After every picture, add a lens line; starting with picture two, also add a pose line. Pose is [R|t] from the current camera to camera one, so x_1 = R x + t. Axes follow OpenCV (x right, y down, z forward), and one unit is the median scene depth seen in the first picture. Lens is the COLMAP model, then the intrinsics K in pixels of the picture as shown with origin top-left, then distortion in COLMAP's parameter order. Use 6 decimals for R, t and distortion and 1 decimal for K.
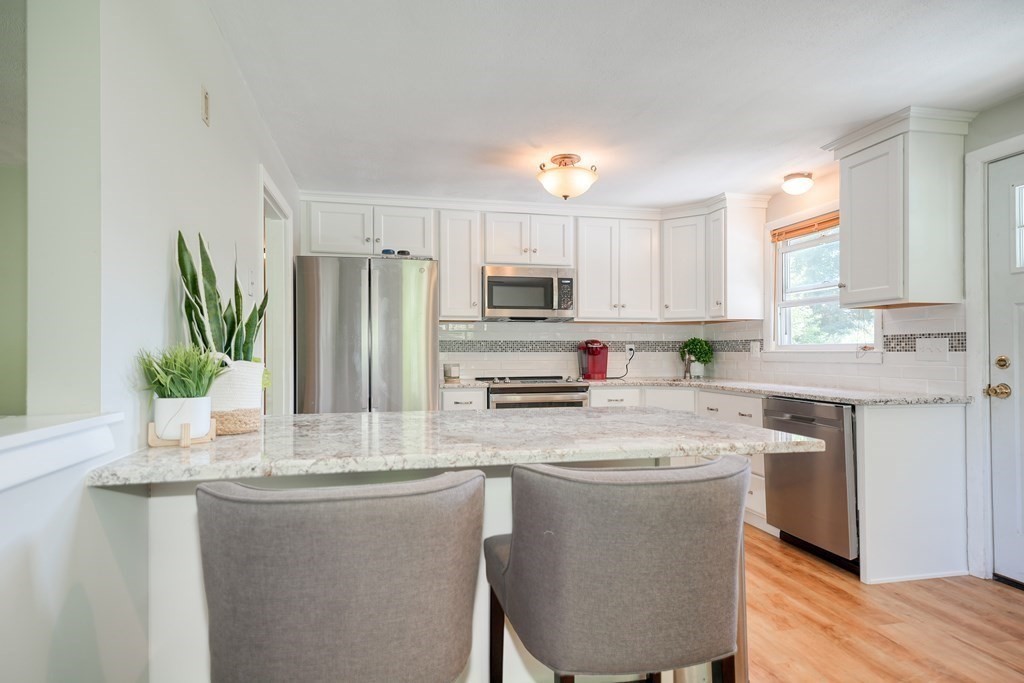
lens RADIAL K [[560.7, 0, 506.9], [0, 560.7, 346.6], [0, 0, 1]] dist [0.030089, -0.002193]
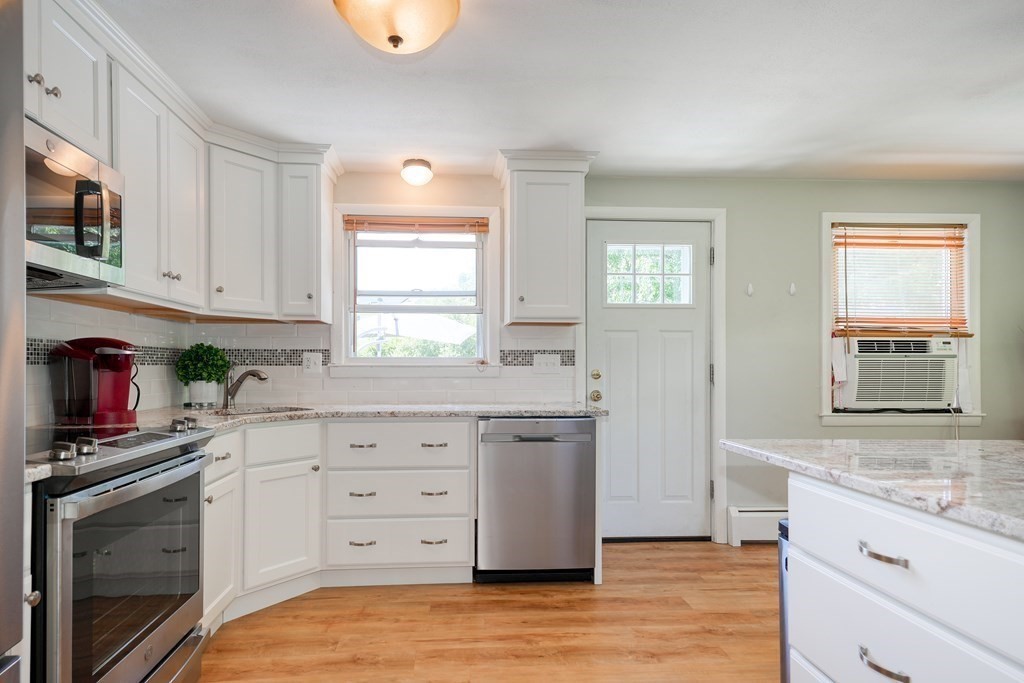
lens RADIAL K [[560.7, 0, 471.4], [0, 560.7, 364.2], [0, 0, 1]] dist [0.030089, -0.002193]
pose [[0.162887, 0.009536, 0.986599, -0.383863], [-0.010111, 0.999917, -0.007995, 0.015490], [-0.986593, -0.008673, 0.162970, 0.916188]]
